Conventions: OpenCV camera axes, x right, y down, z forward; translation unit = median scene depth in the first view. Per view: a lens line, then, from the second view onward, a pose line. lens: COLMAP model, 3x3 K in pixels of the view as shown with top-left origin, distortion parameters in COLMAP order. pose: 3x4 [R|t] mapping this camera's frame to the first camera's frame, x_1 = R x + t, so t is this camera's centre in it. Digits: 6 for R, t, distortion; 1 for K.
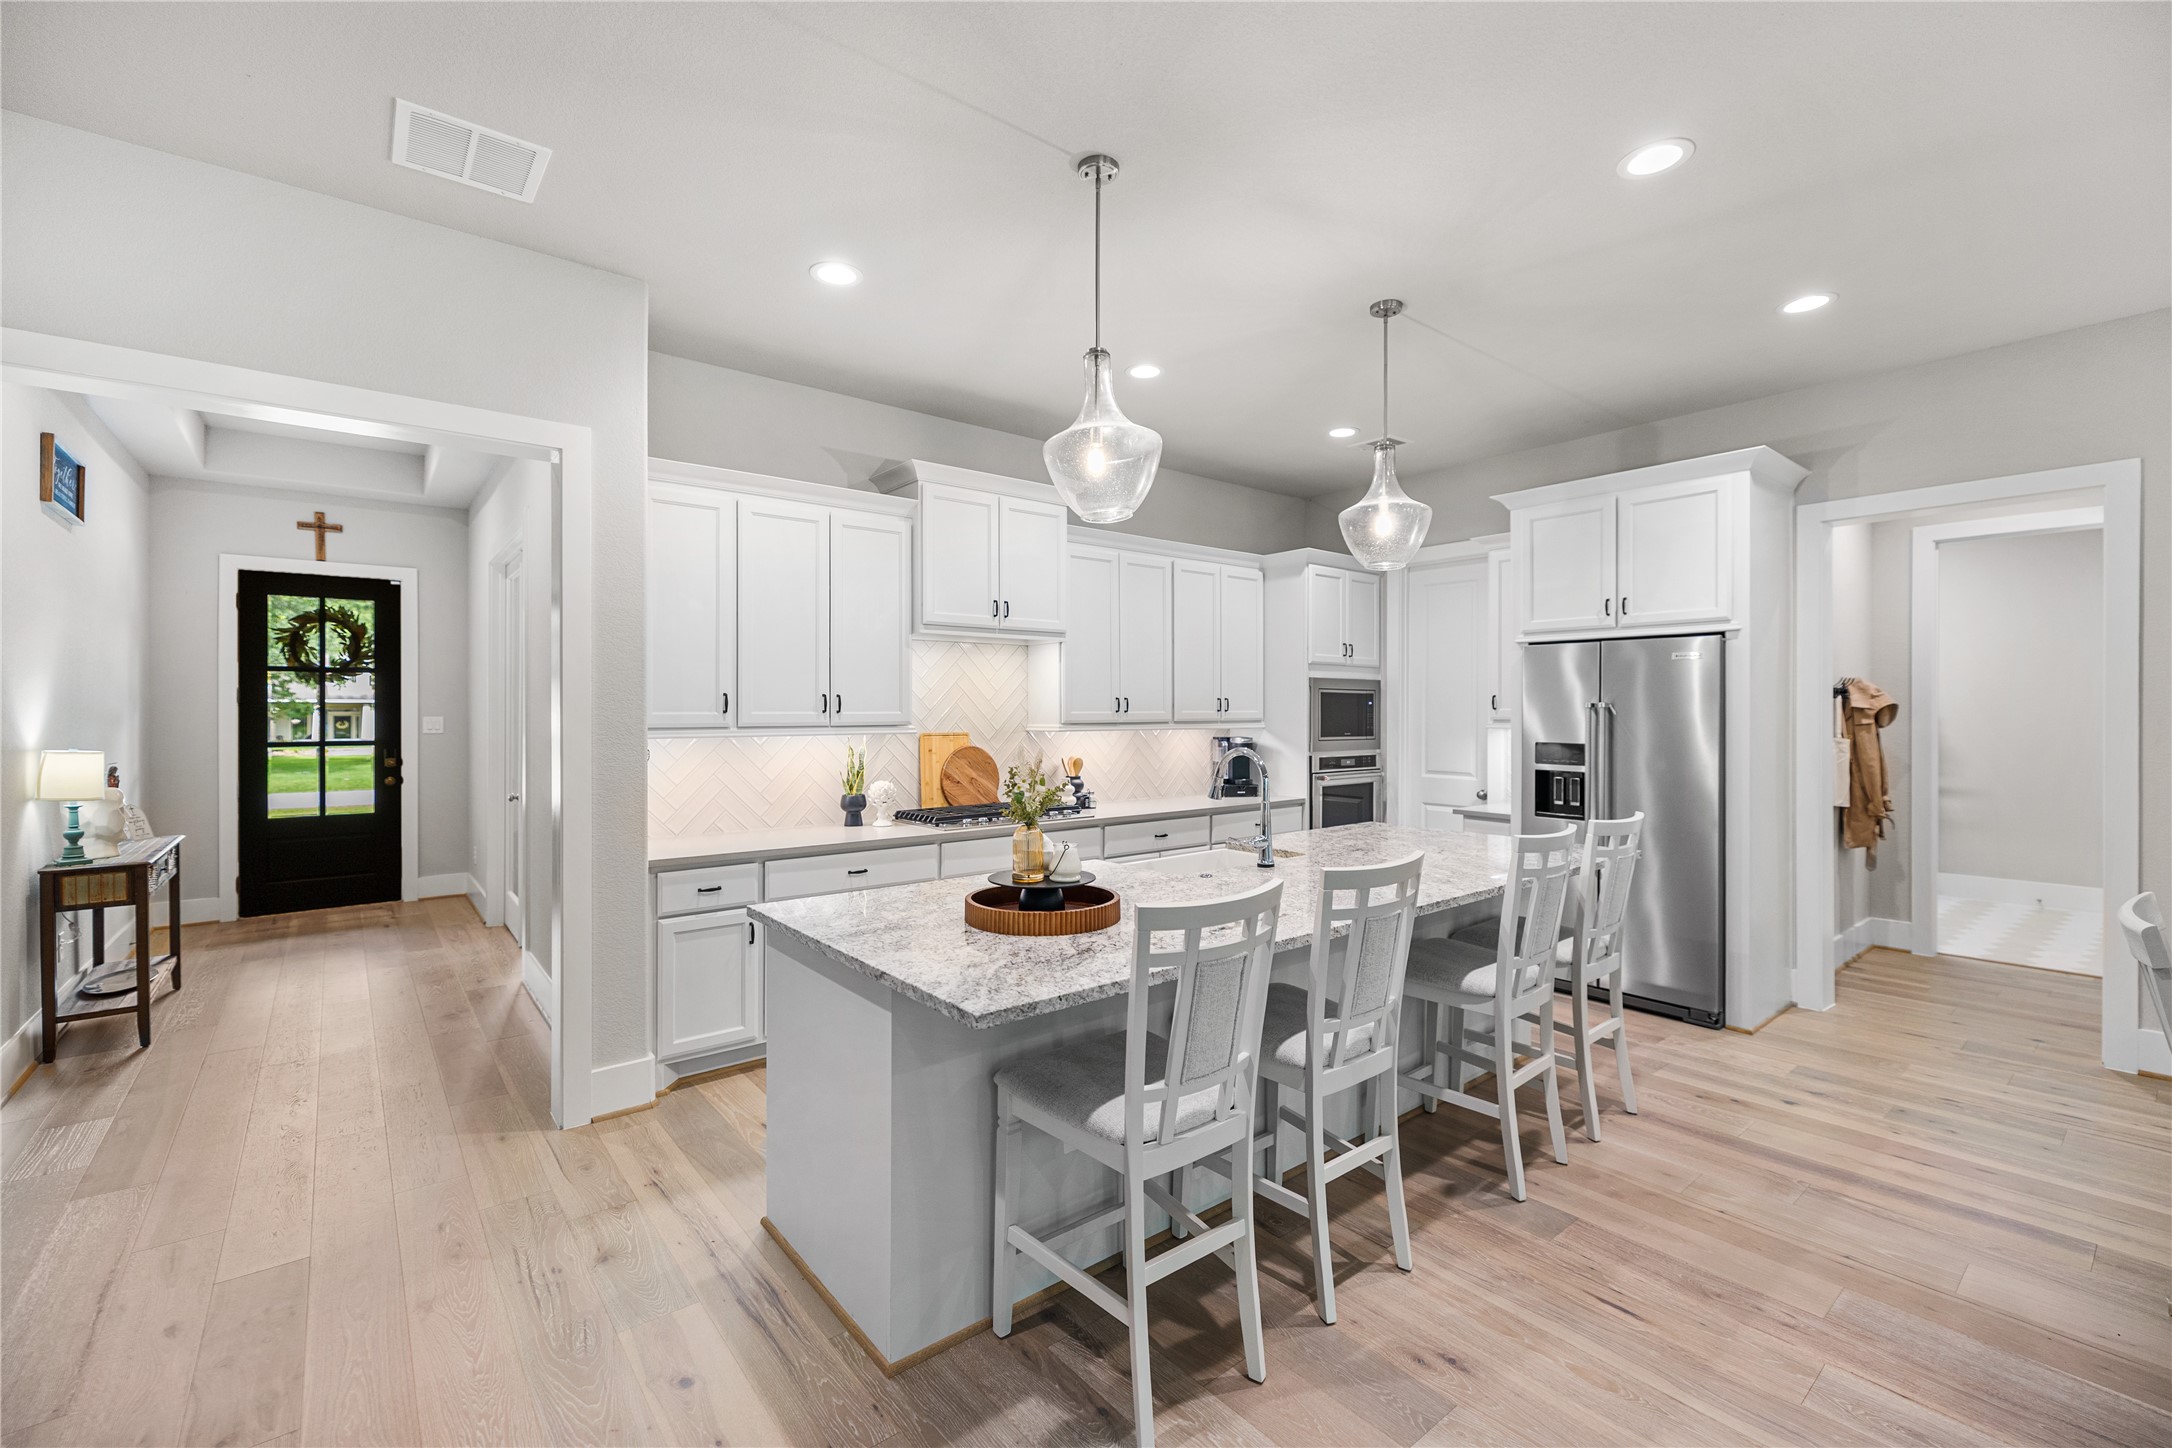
lens RADIAL K [[914.8, 0, 1073.1], [0, 914.8, 709.2], [0, 0, 1]] dist [0.000195, -0.000765]
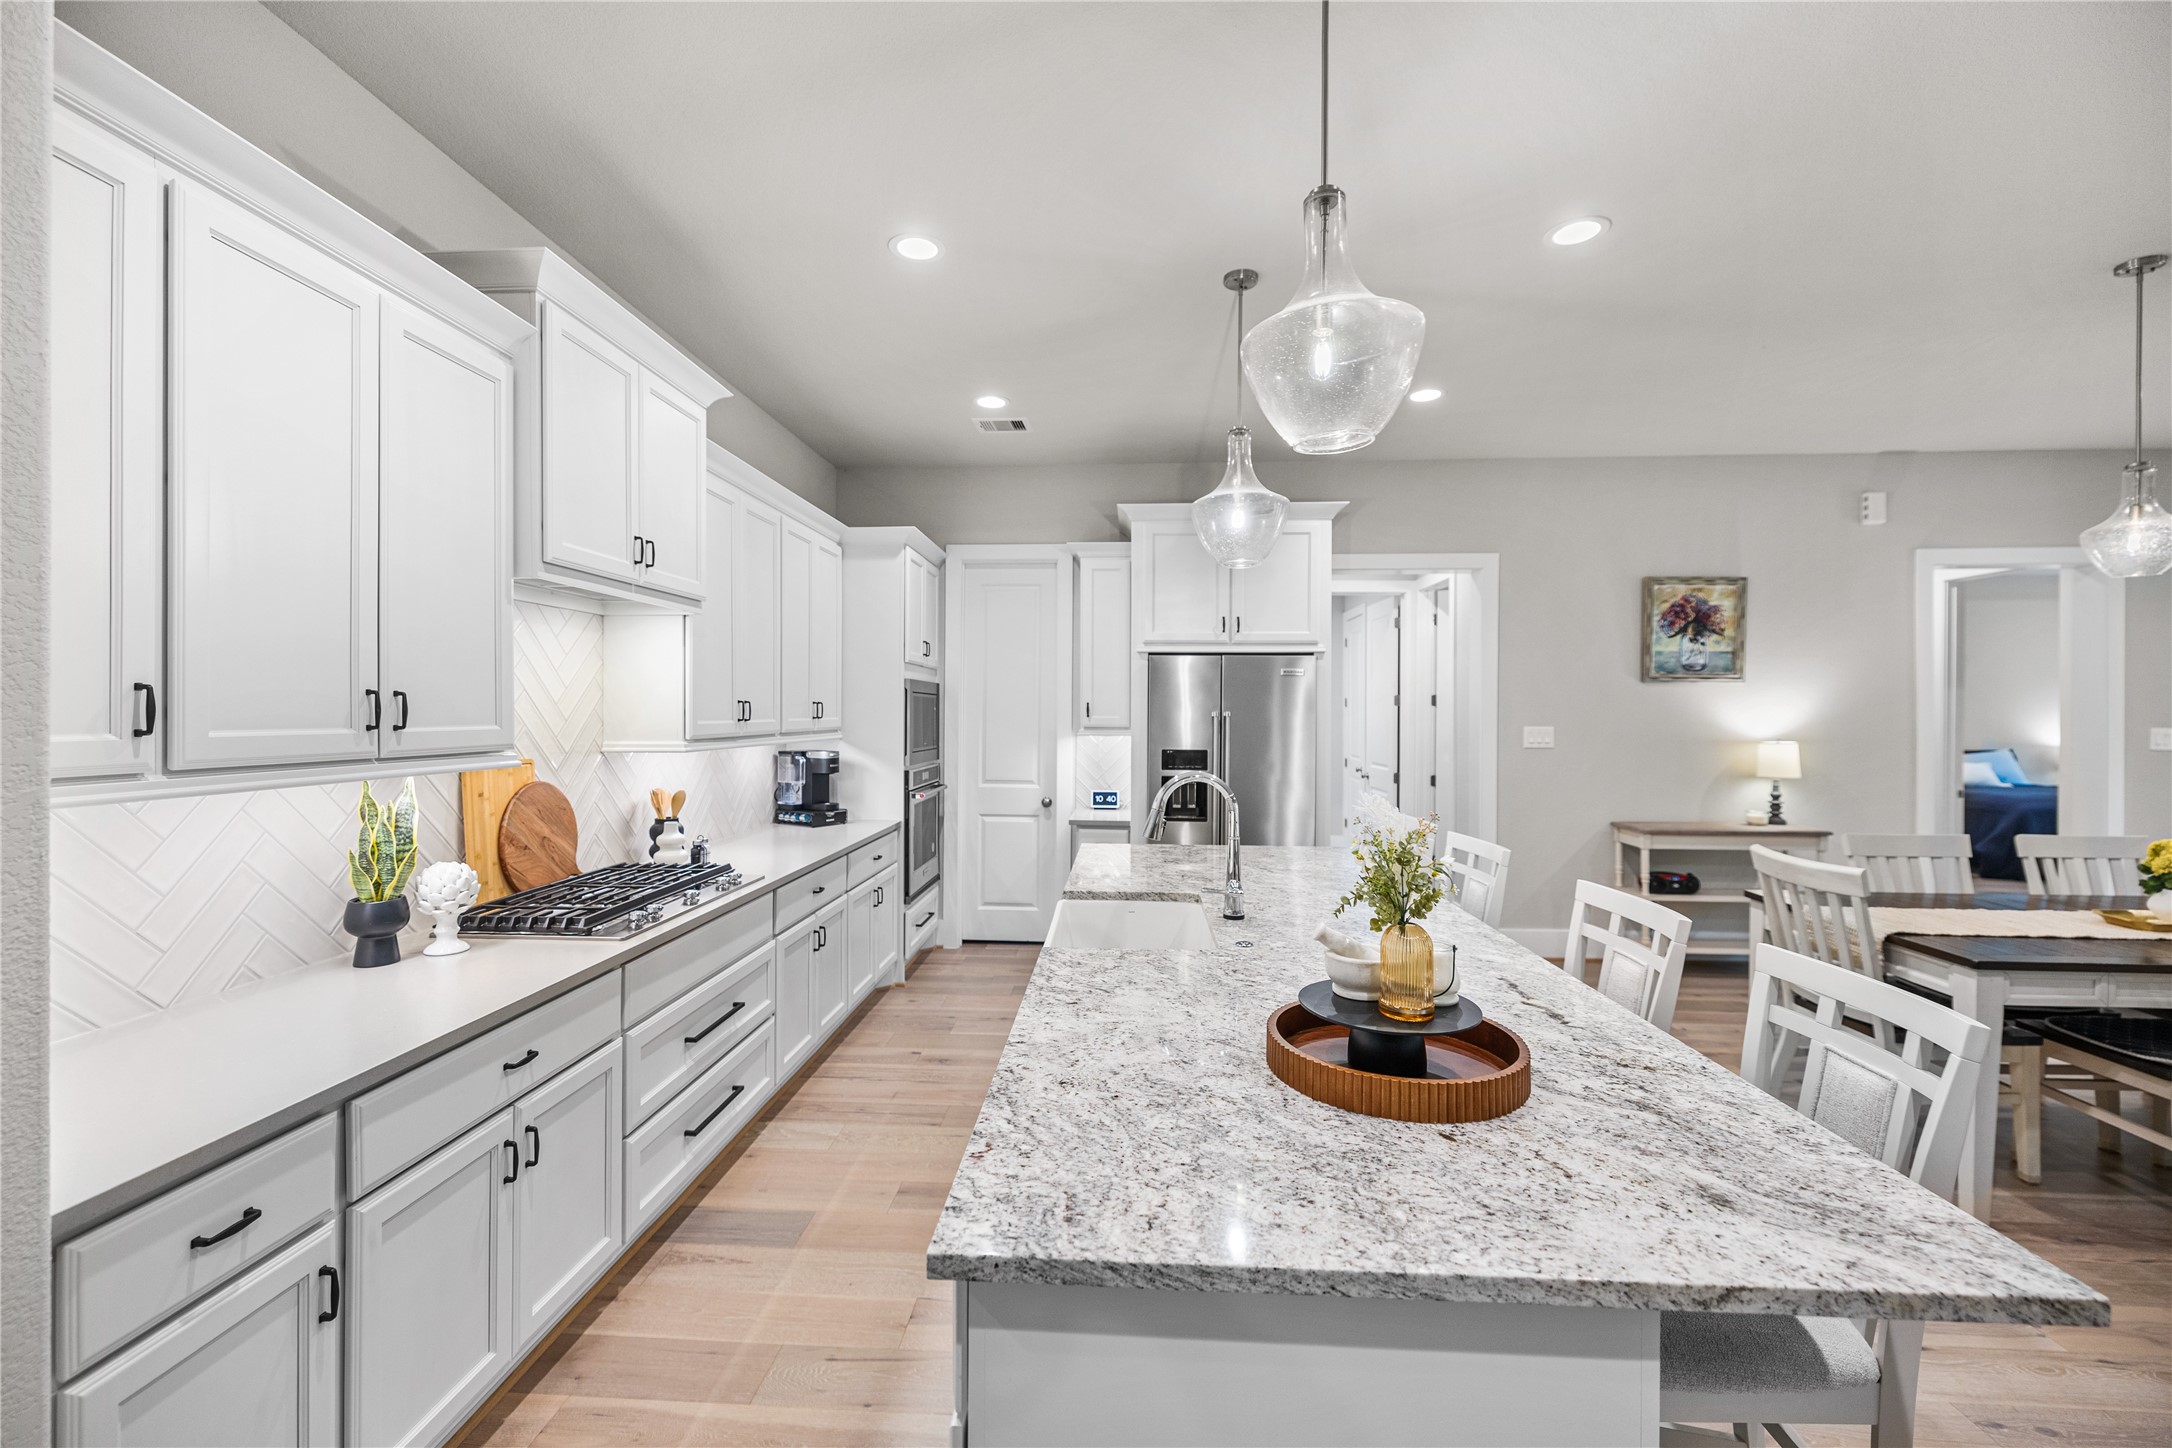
lens RADIAL K [[914.8, 0, 1076.6], [0, 914.8, 710.4], [0, 0, 1]] dist [0.000195, -0.000765]
pose [[0.671796, 0.004089, 0.740725, -0.327908], [-0.005909, 0.999983, -0.000161, -0.007240], [-0.740712, -0.004269, 0.671809, 0.380320]]
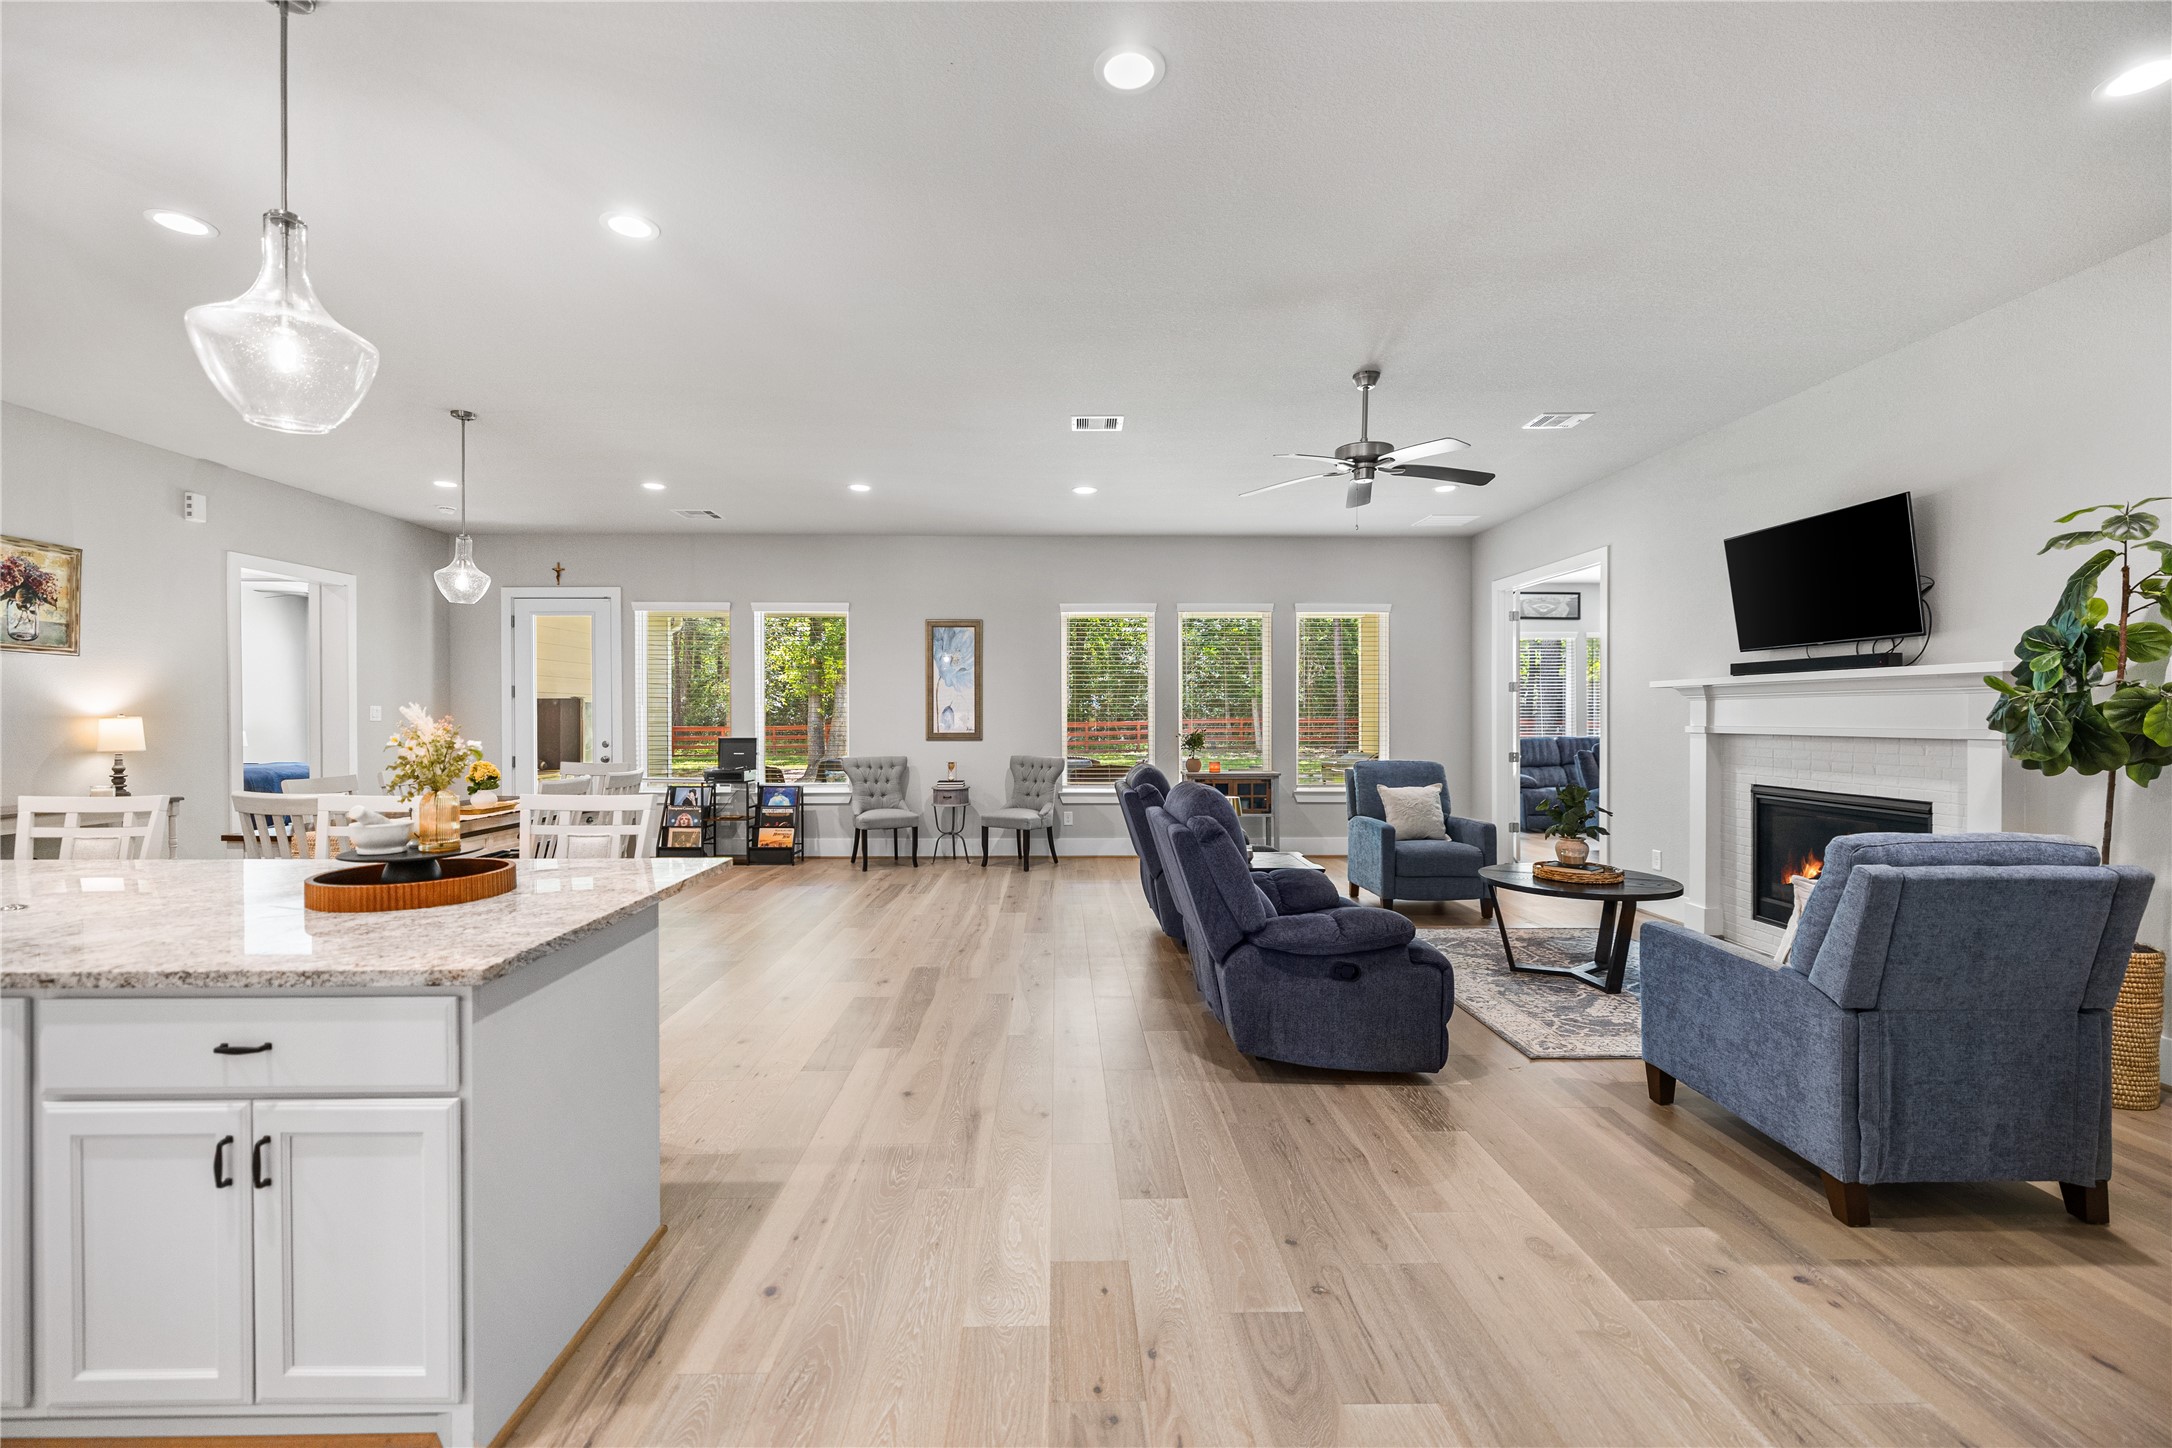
lens RADIAL K [[914.8, 0, 1068.0], [0, 914.8, 727.2], [0, 0, 1]] dist [0.000195, -0.000765]
pose [[-0.790608, -0.006312, 0.612290, -0.559347], [-0.000642, 0.999955, 0.009479, 0.027486], [-0.612322, 0.007102, -0.790576, 0.674397]]
